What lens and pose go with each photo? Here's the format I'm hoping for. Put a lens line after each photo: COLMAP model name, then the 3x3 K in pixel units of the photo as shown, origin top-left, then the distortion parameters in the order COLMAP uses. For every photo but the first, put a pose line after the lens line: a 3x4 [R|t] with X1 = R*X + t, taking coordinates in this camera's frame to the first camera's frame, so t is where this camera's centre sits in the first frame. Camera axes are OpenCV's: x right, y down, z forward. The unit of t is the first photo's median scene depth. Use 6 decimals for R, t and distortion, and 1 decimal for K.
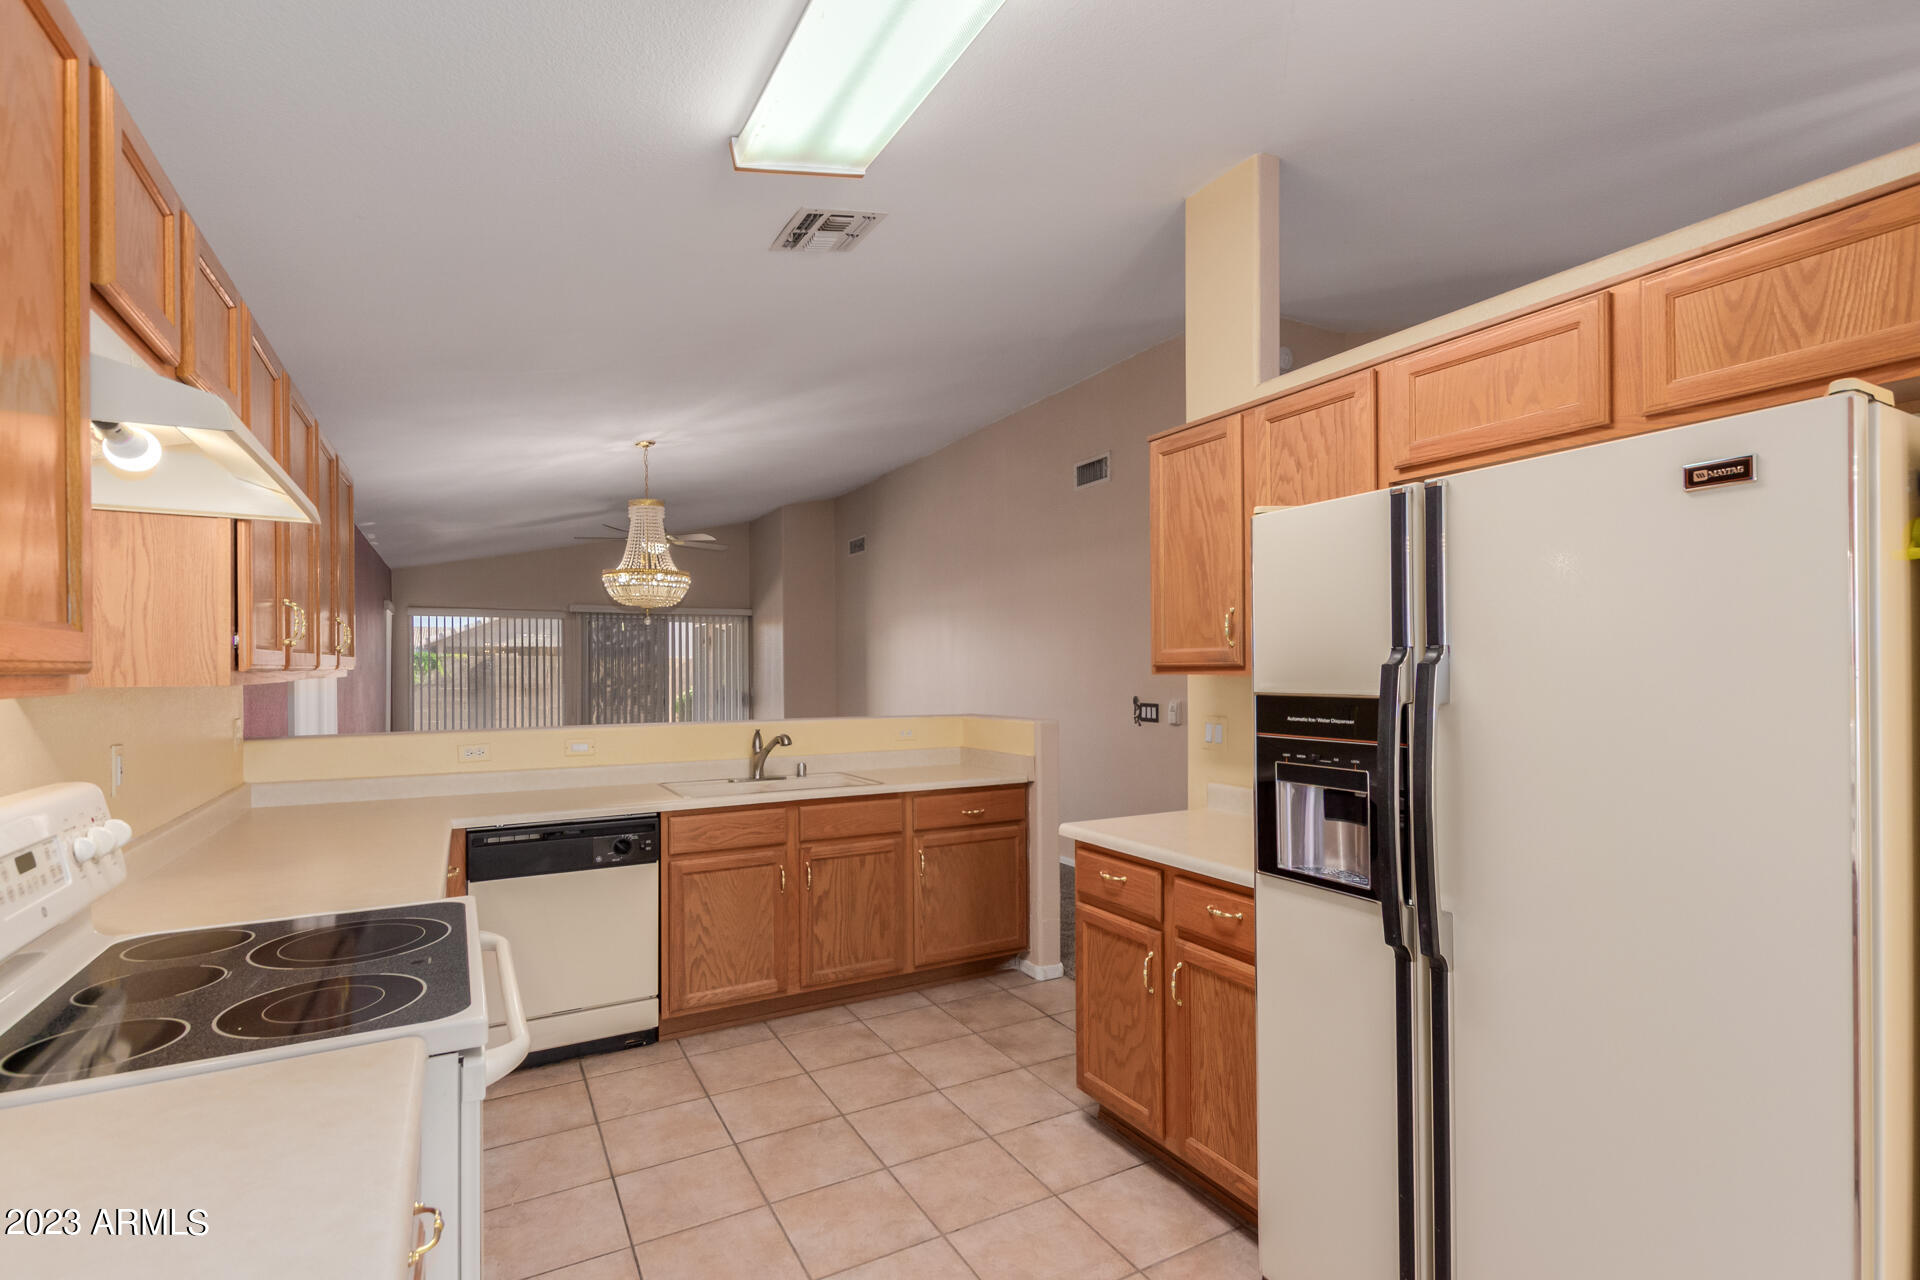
lens RADIAL K [[897.8, 0, 966.8], [0, 897.8, 667.8], [0, 0, 1]] dist [0.001925, -0.000944]
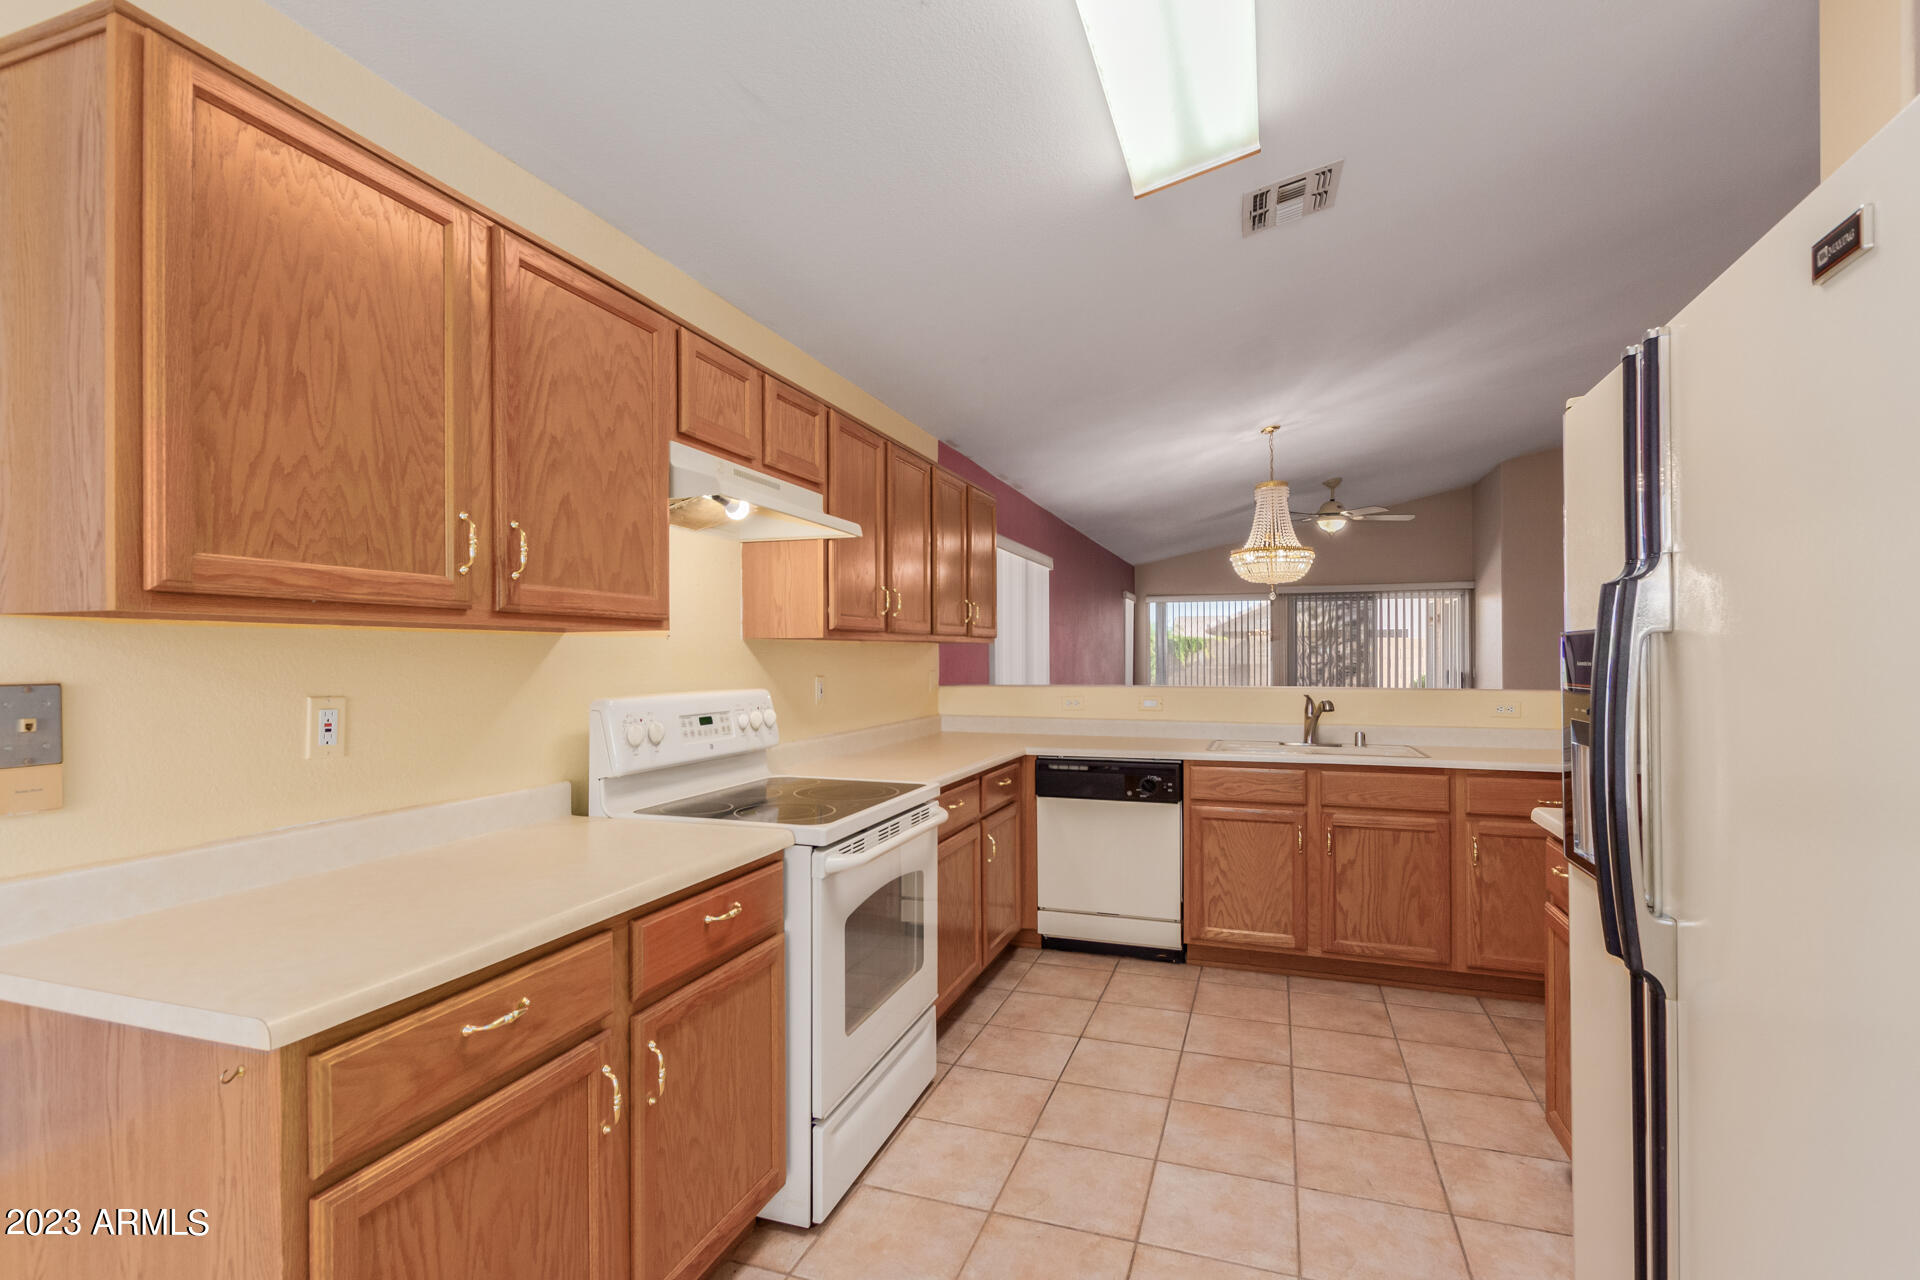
lens RADIAL K [[890.9, 0, 950.4], [0, 890.9, 653.7], [0, 0, 1]] dist [0.002527, 0.000087]
pose [[0.658497, 0.000953, -0.752583, 0.279181], [0.000008, 0.999999, 0.001273, 0.021970], [0.752583, -0.000845, 0.658496, 0.033376]]
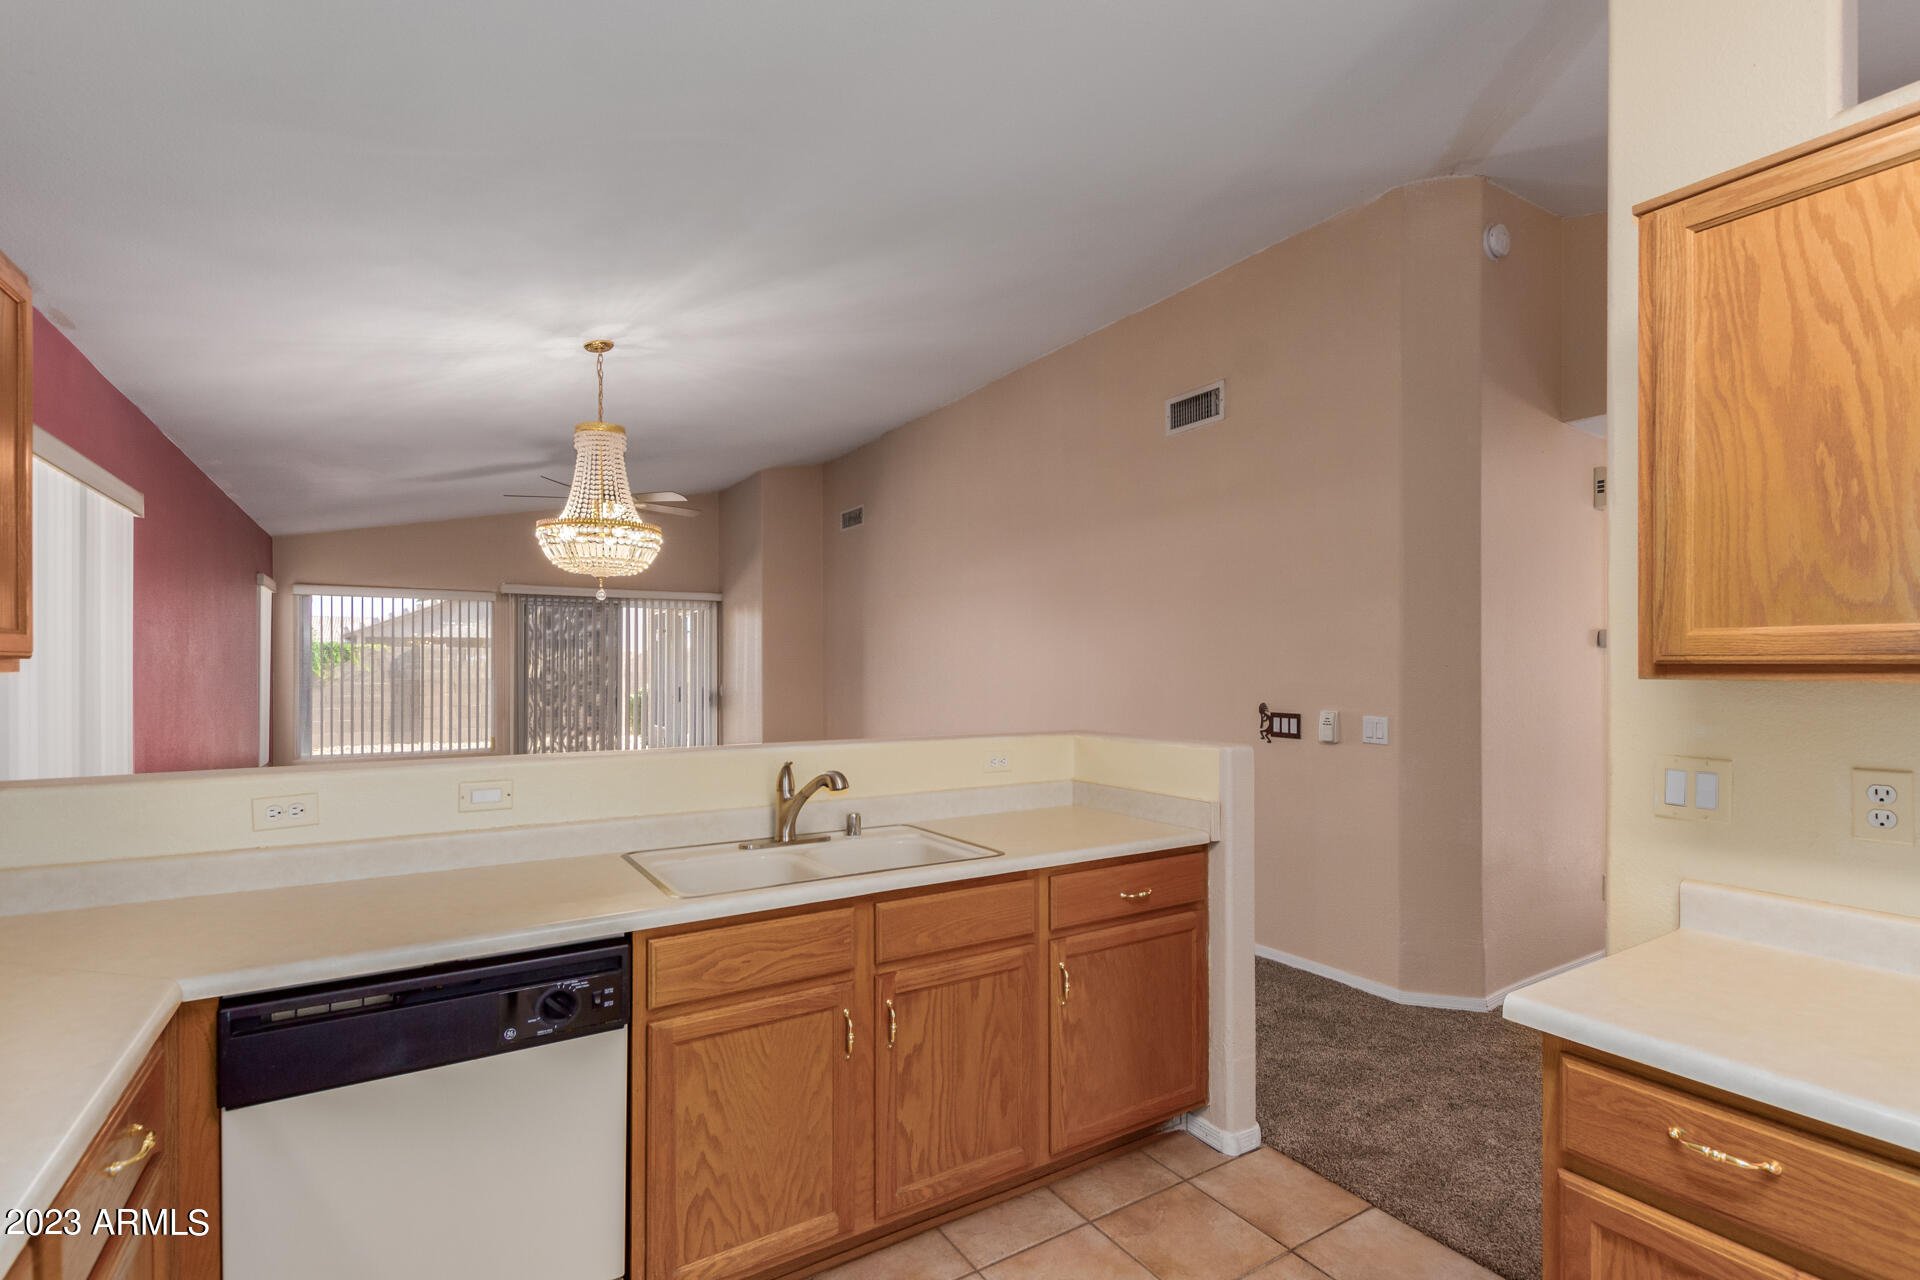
lens RADIAL K [[903.8, 0, 973.2], [0, 903.8, 663.6], [0, 0, 1]] dist [0.002113, -0.000271]
pose [[0.998395, 0.007103, 0.056183, -0.152063], [-0.007056, 0.999975, -0.001026, 0.001393], [-0.056189, 0.000628, 0.998420, 0.404506]]
